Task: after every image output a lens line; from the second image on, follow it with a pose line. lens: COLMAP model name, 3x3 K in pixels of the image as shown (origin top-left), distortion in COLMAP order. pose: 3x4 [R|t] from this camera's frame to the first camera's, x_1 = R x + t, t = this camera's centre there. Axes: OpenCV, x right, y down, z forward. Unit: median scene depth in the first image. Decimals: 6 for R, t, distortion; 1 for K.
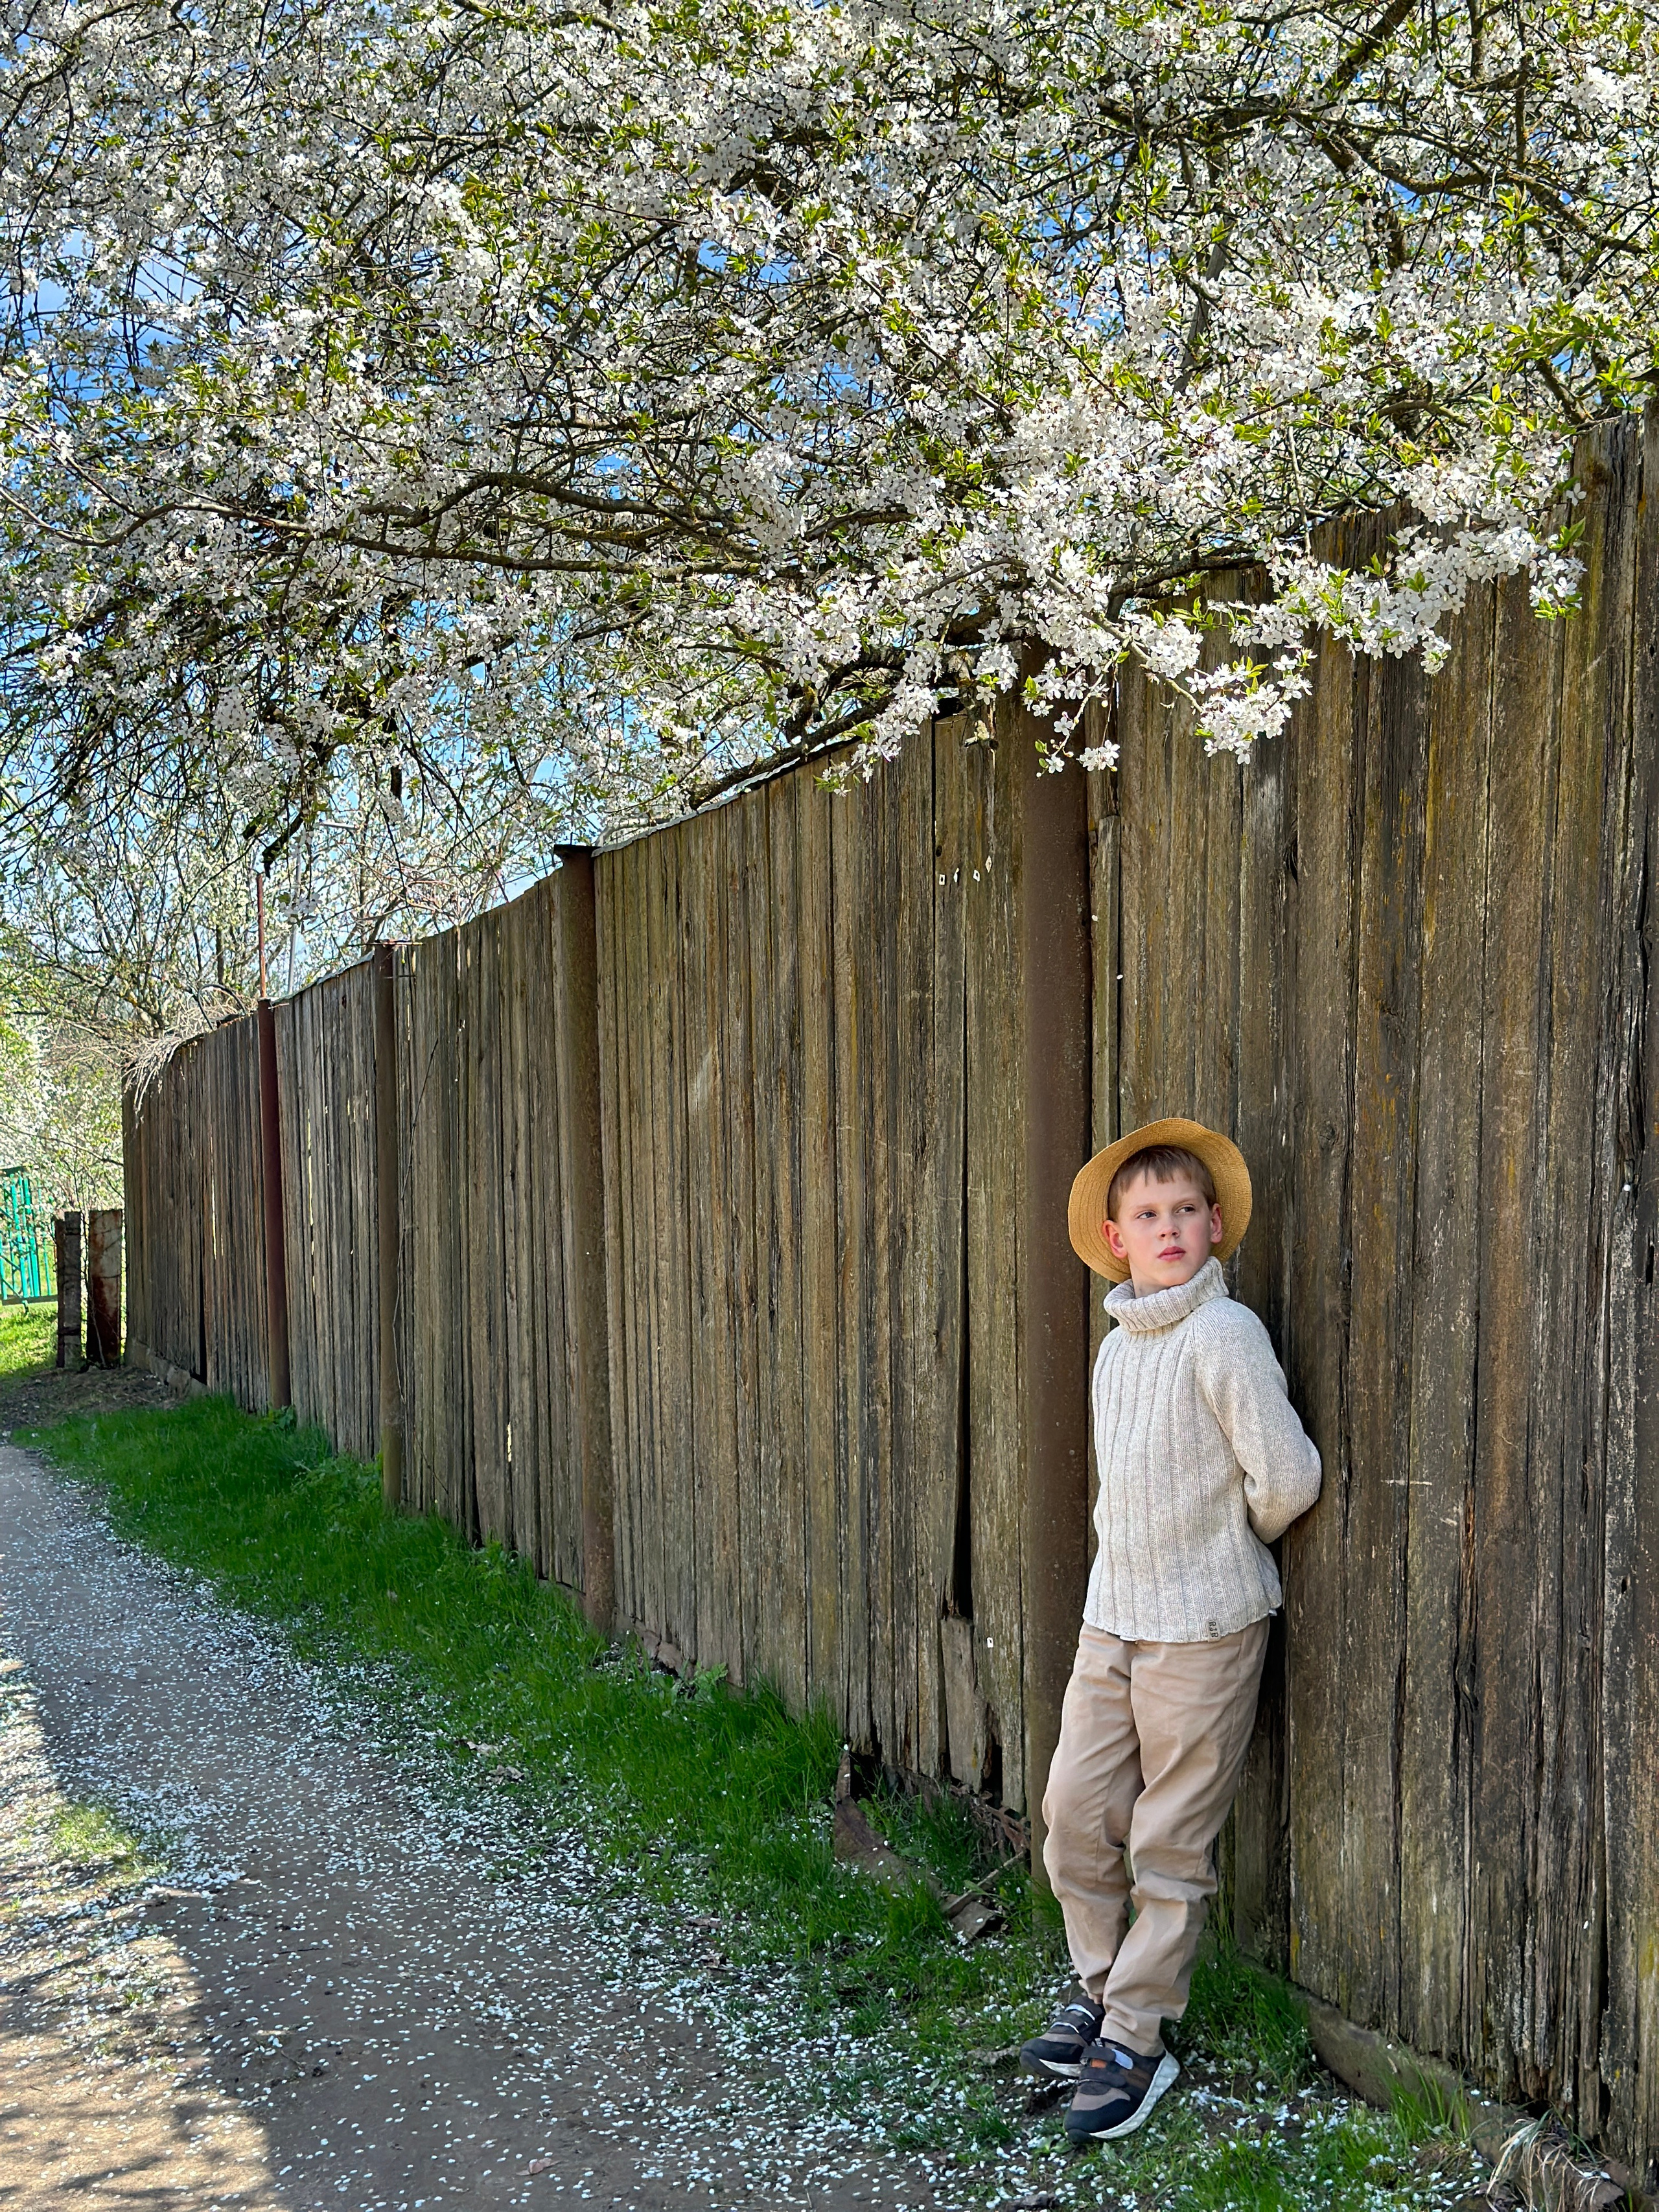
lens RADIAL K [[2970.0, 0, 829.5], [0, 2970.0, 1106.0], [0, 0, 1]] dist [0.296373, -0.725744]
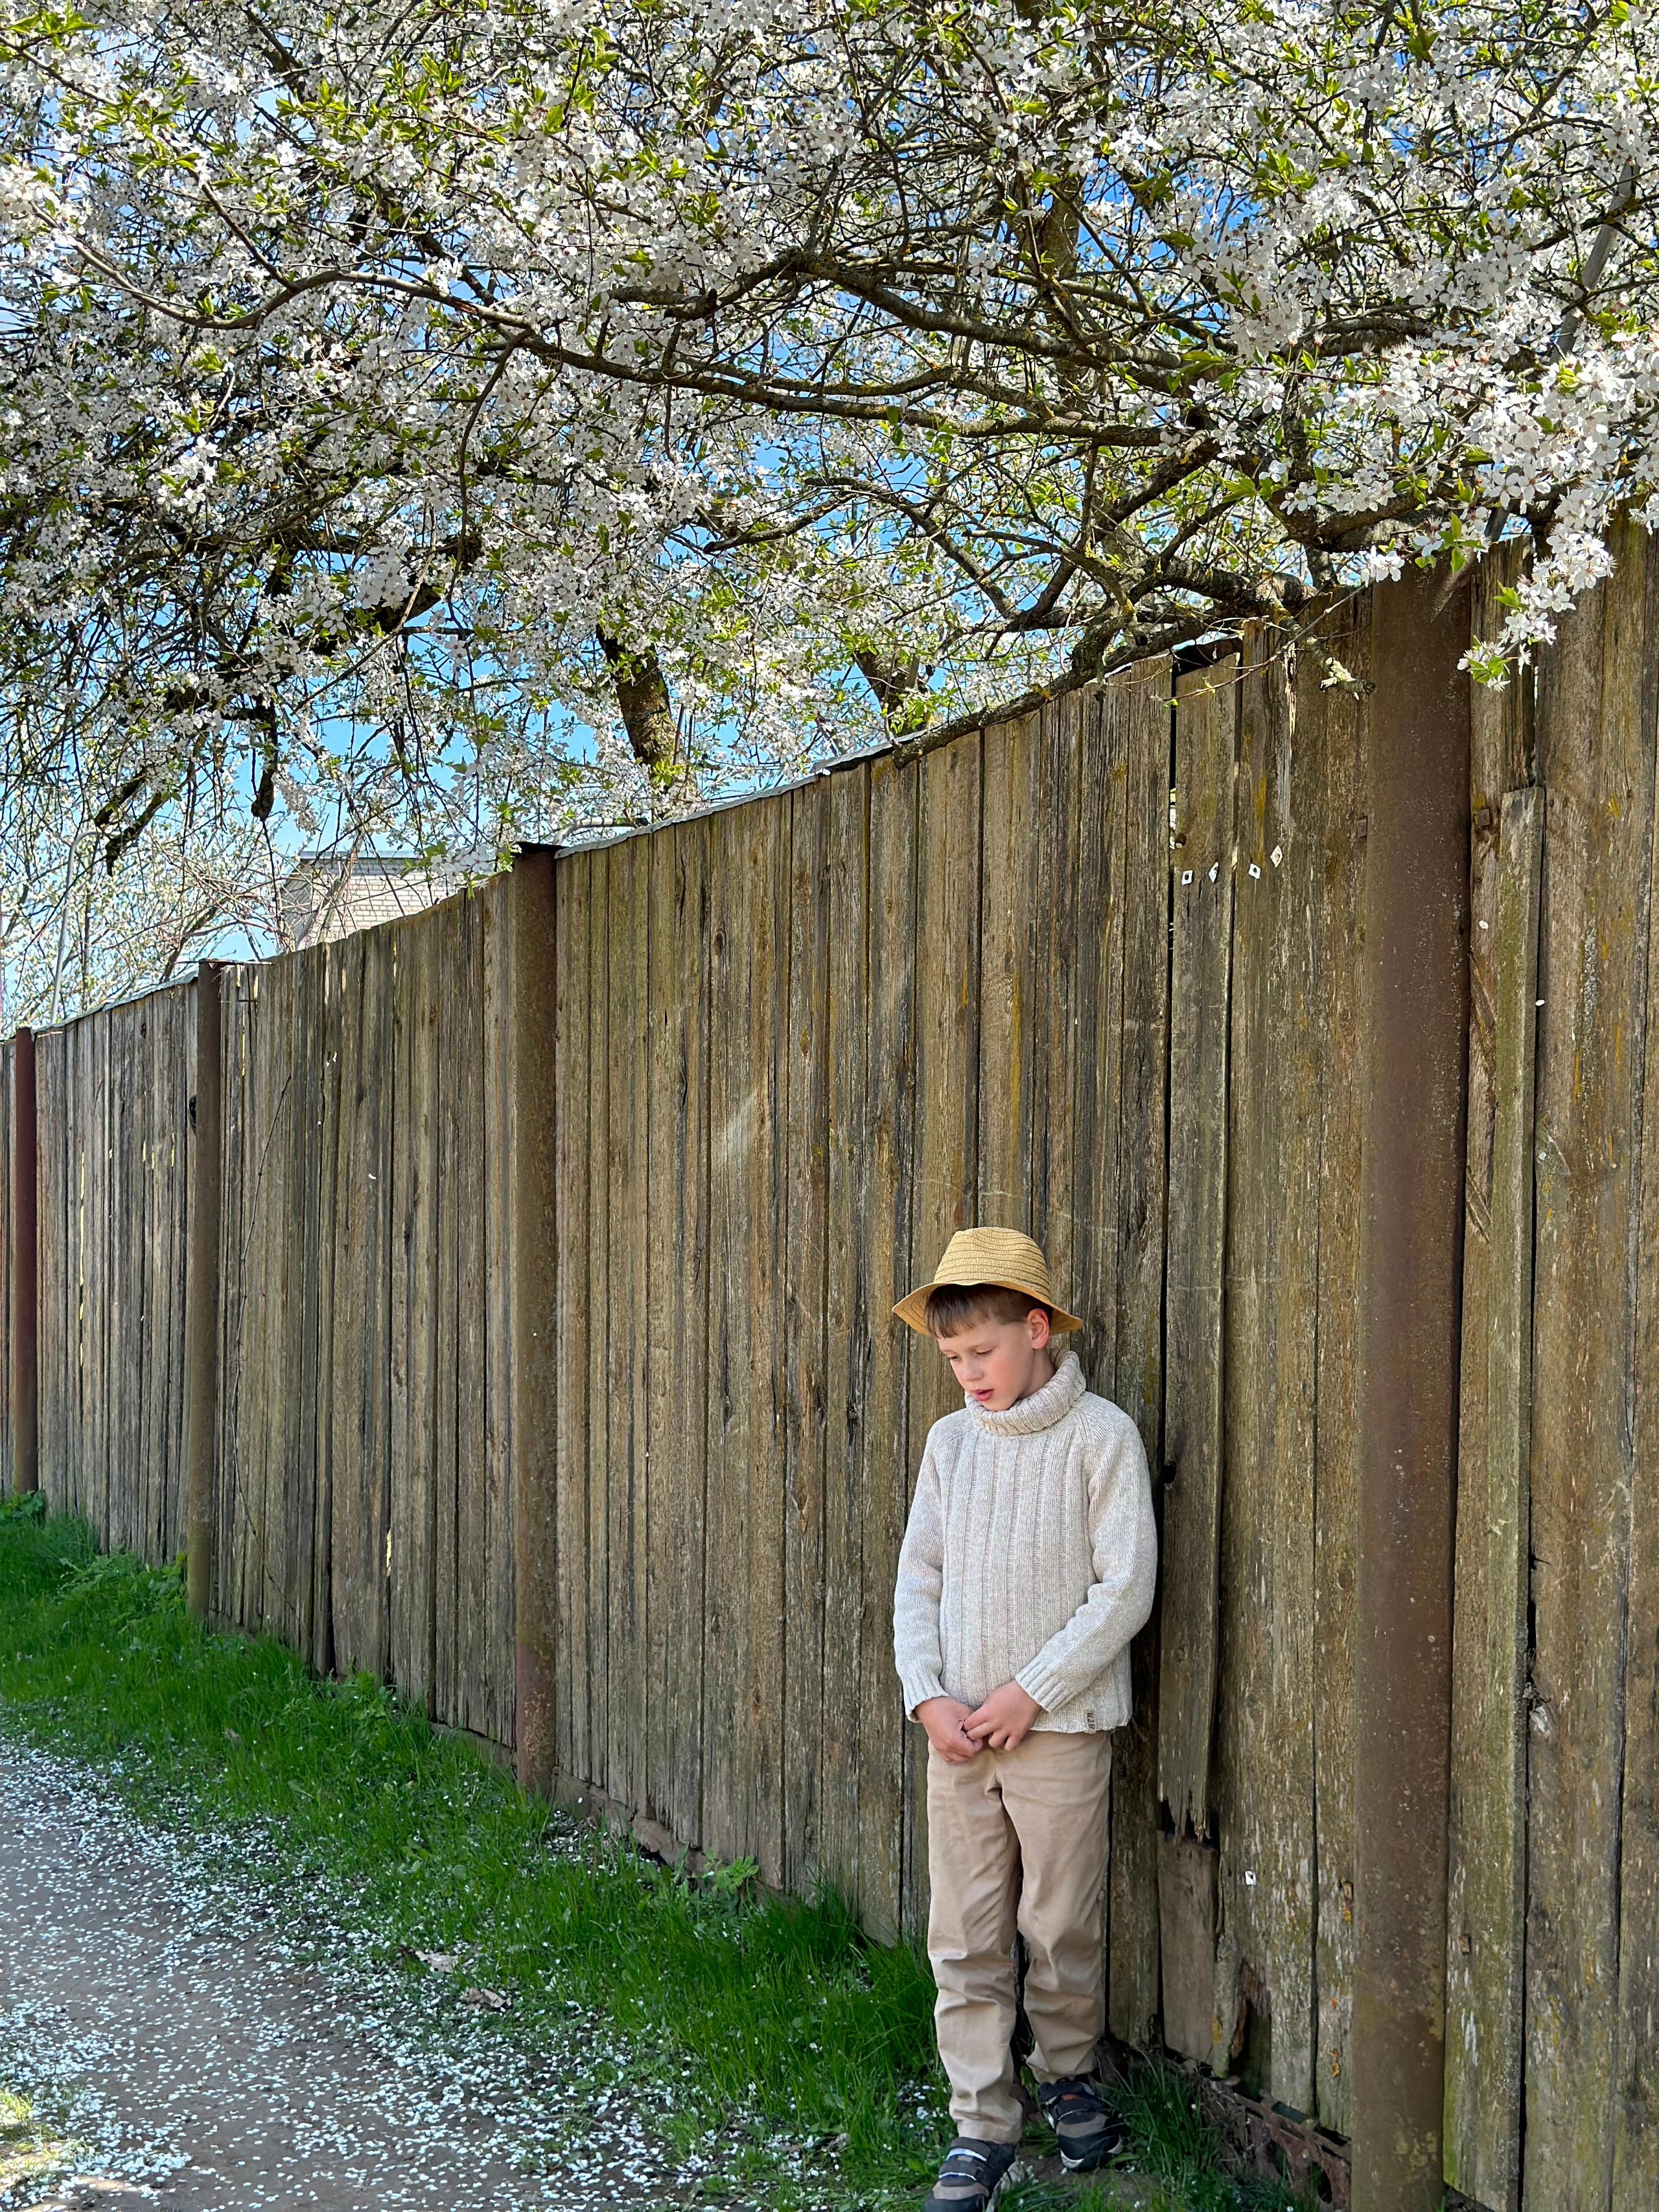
lens RADIAL K [[2970.0, 0, 829.5], [0, 2970.0, 1106.0], [0, 0, 1]] dist [0.296373, -0.725744]
pose [[0.992935, 0.030640, 0.114639, -0.104814], [-0.028164, 0.999335, -0.023149, 0.003030], [-0.115272, 0.019757, 0.993137, 0.177433]]
